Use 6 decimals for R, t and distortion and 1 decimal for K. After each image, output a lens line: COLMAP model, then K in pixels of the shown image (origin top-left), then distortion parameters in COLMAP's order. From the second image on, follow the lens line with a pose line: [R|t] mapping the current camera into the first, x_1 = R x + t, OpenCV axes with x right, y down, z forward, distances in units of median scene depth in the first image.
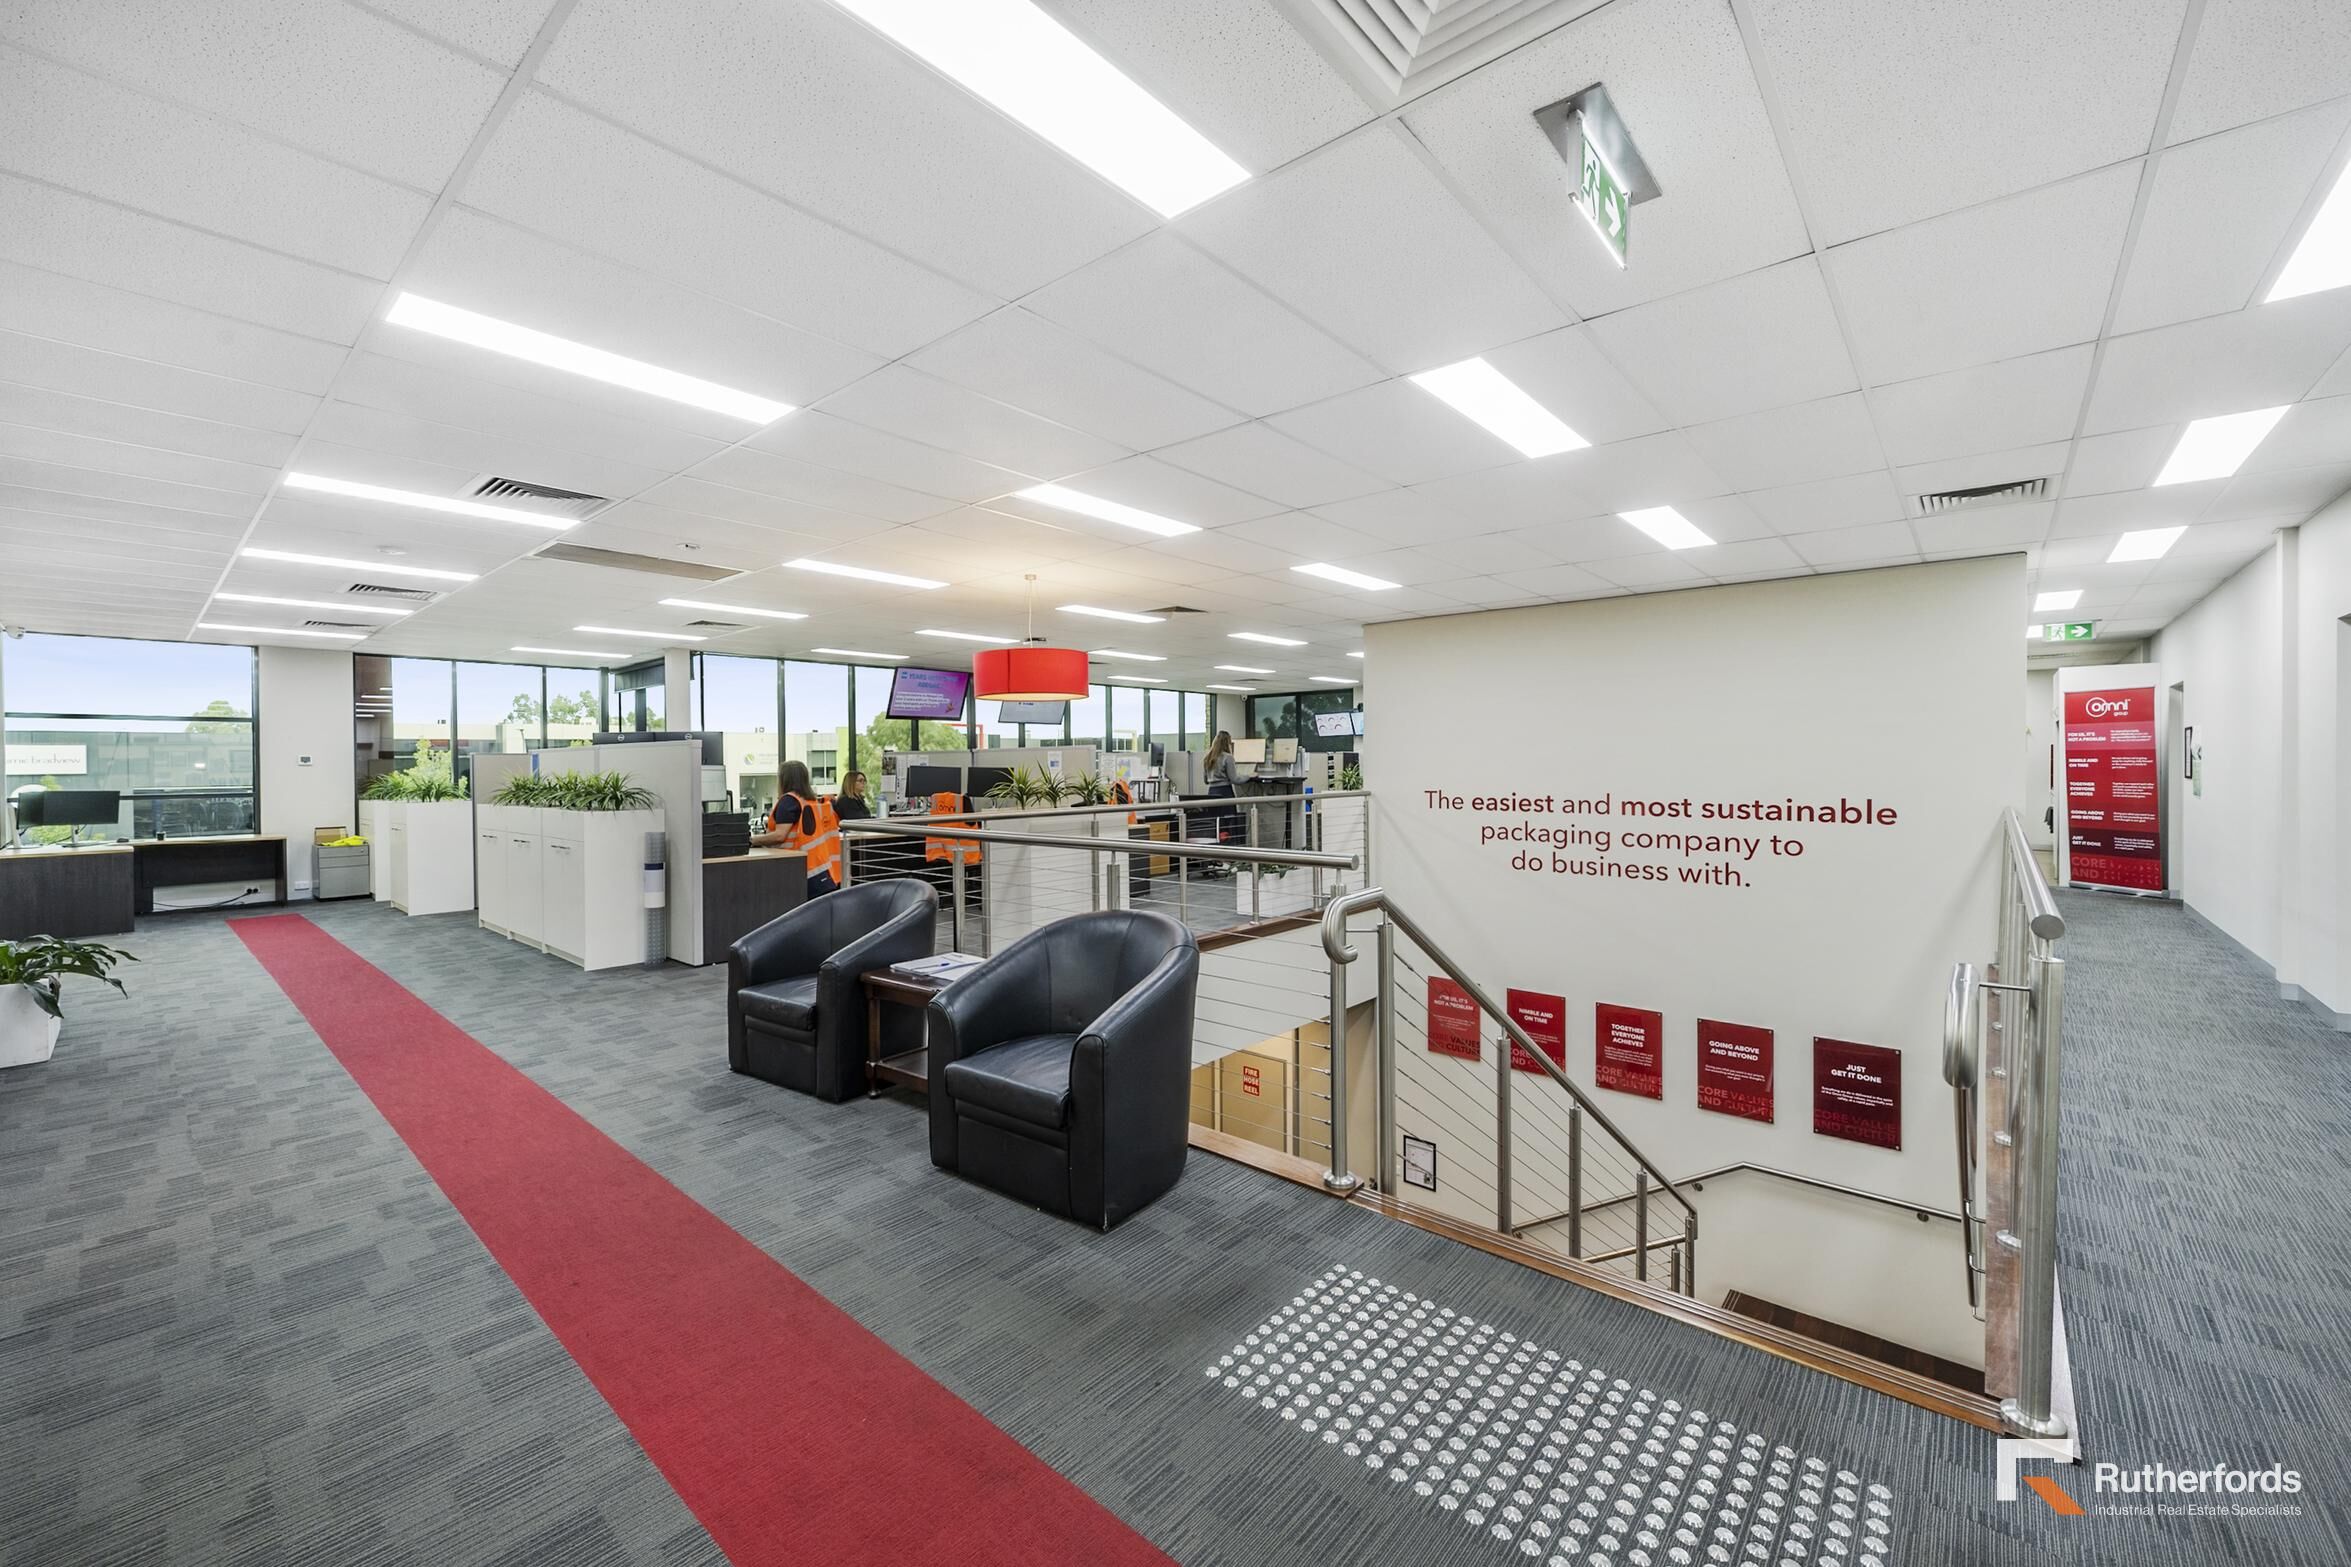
lens RADIAL K [[937.9, 0, 1175.5], [0, 937.9, 783.5], [0, 0, 1]] dist [0.031108, 0.000023]
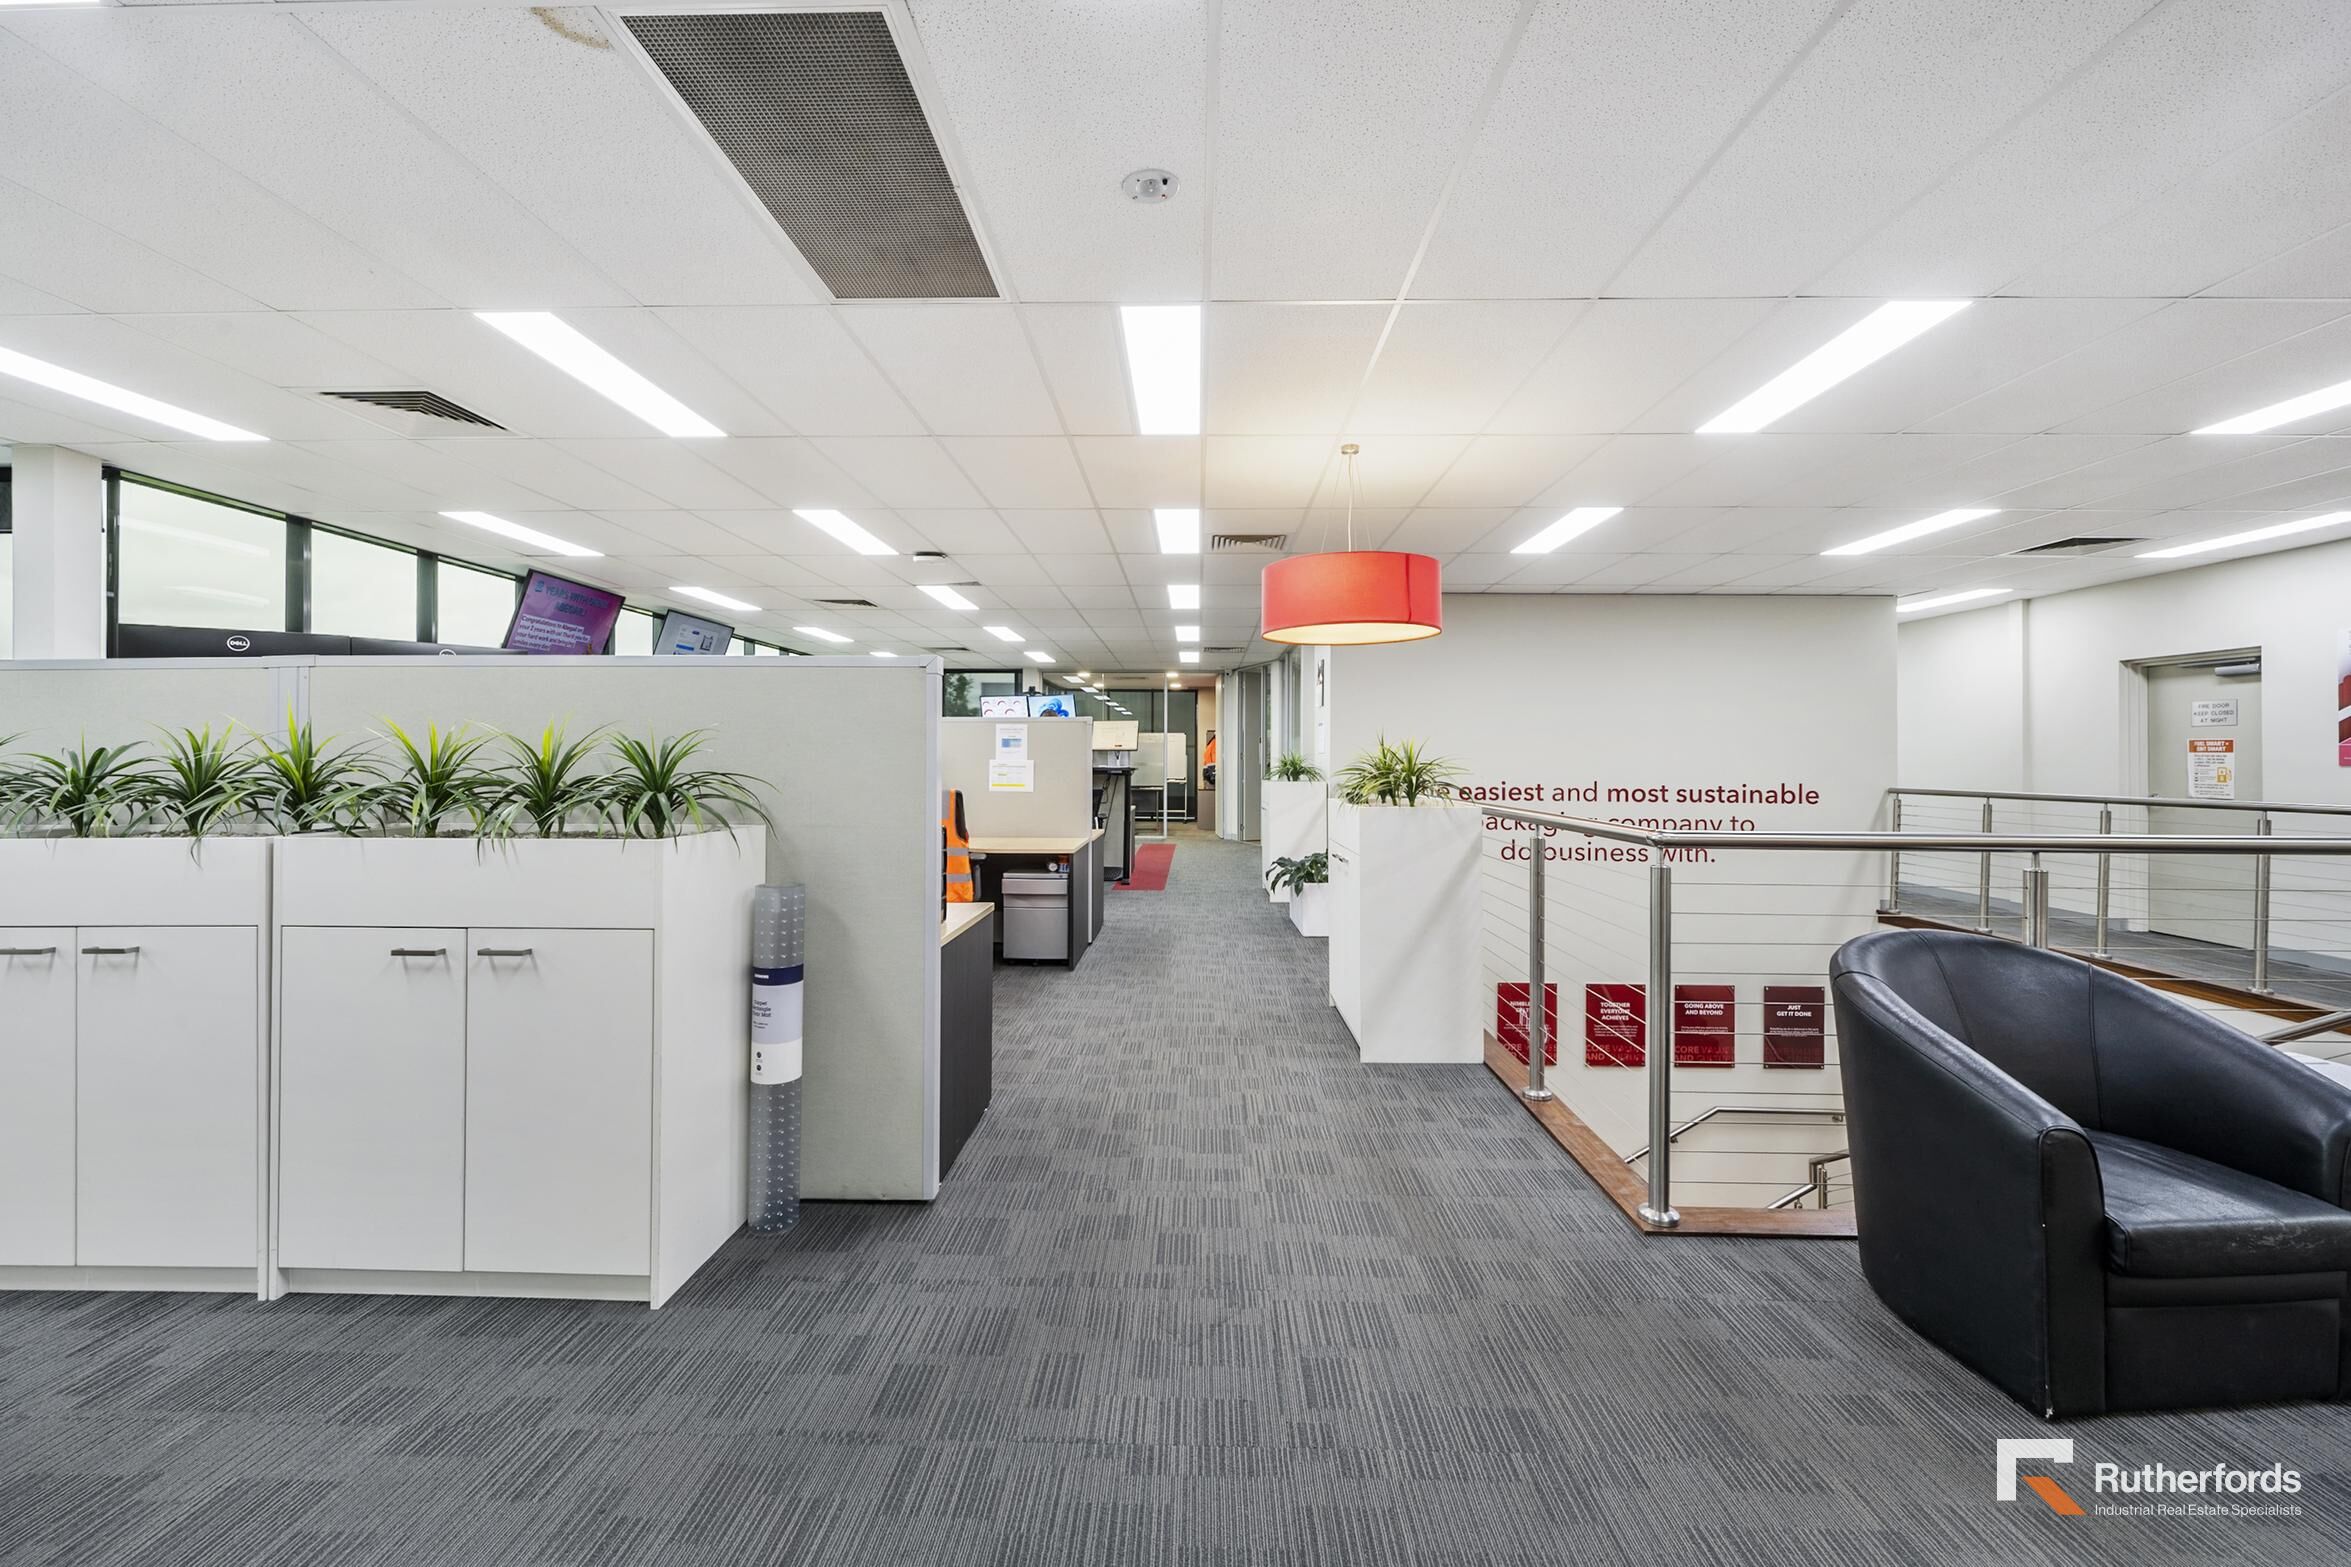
lens RADIAL K [[937.9, 0, 1175.5], [0, 937.9, 783.5], [0, 0, 1]] dist [0.031108, 0.000023]
pose [[0.774789, -0.007366, 0.632177, -0.617307], [0.004982, 0.999972, 0.005546, 0.005503], [-0.632201, -0.001148, 0.774804, 0.537993]]
